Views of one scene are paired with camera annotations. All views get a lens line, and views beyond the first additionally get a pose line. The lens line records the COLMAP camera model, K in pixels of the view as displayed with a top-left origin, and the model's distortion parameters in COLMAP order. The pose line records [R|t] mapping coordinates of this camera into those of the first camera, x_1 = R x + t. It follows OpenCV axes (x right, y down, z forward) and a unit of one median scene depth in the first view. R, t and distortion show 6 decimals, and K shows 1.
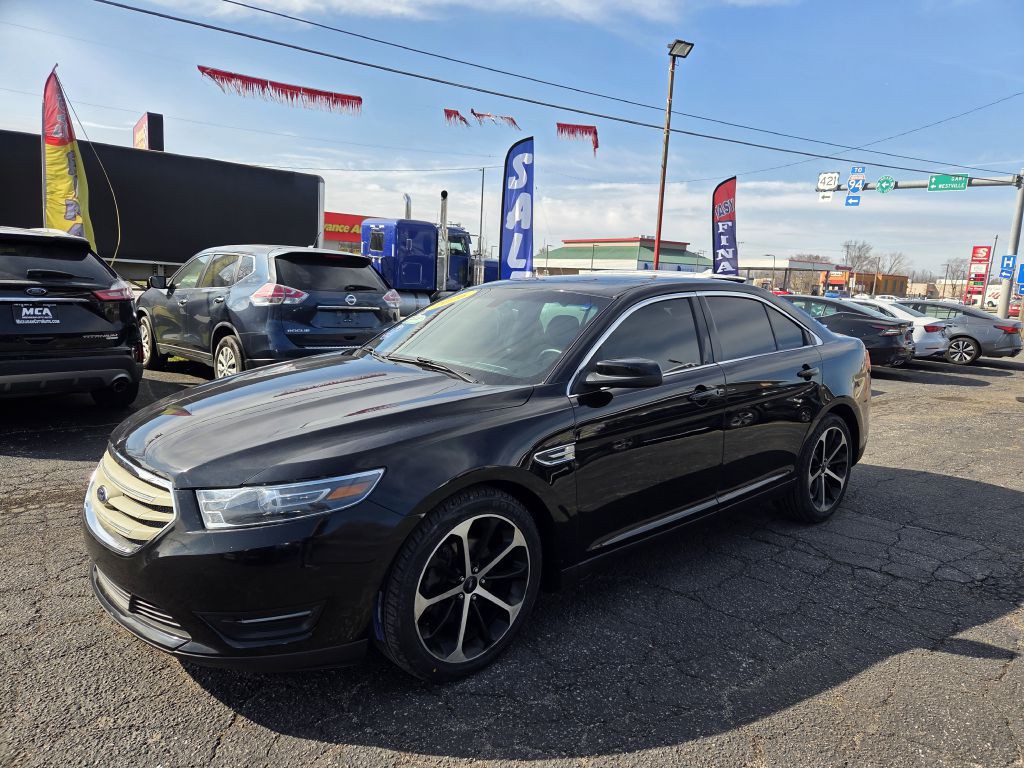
lens RADIAL K [[792.8, 0, 473.0], [0, 792.8, 397.9], [0, 0, 1]] dist [0.075768, -0.065021]
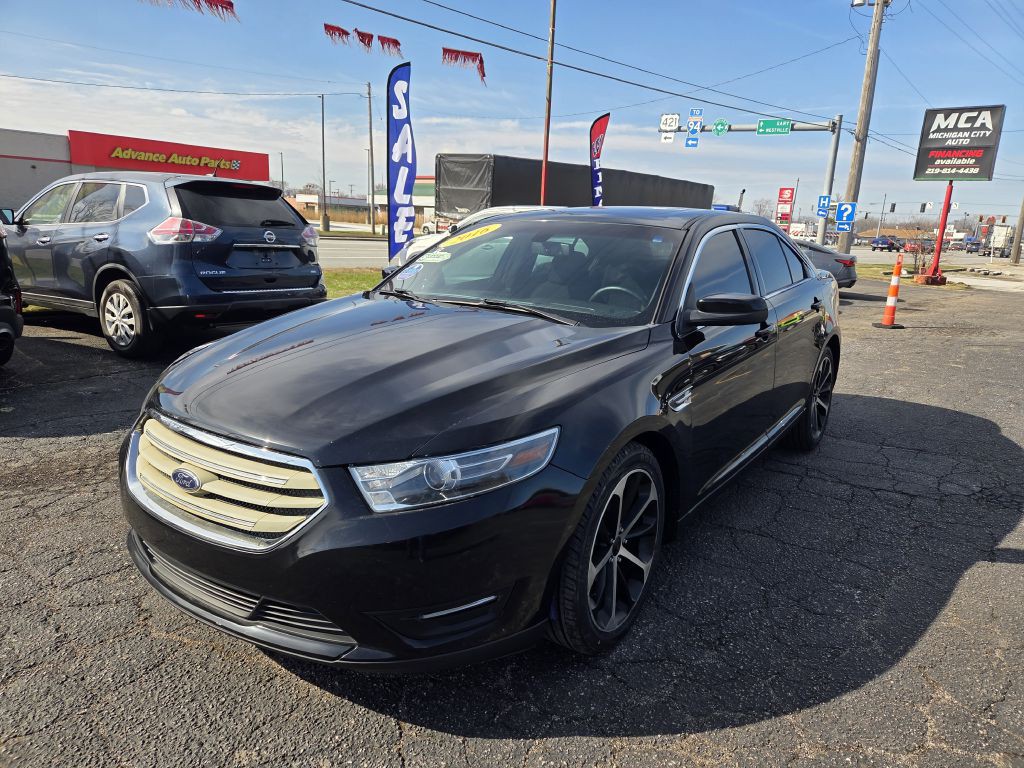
lens RADIAL K [[792.8, 0, 473.0], [0, 792.8, 397.9], [0, 0, 1]] dist [0.075768, -0.065021]
pose [[0.966943, -0.054309, 0.249140, -0.167909], [0.035986, 0.996341, 0.077520, -0.005628], [-0.252439, -0.065992, 0.965360, 0.073225]]
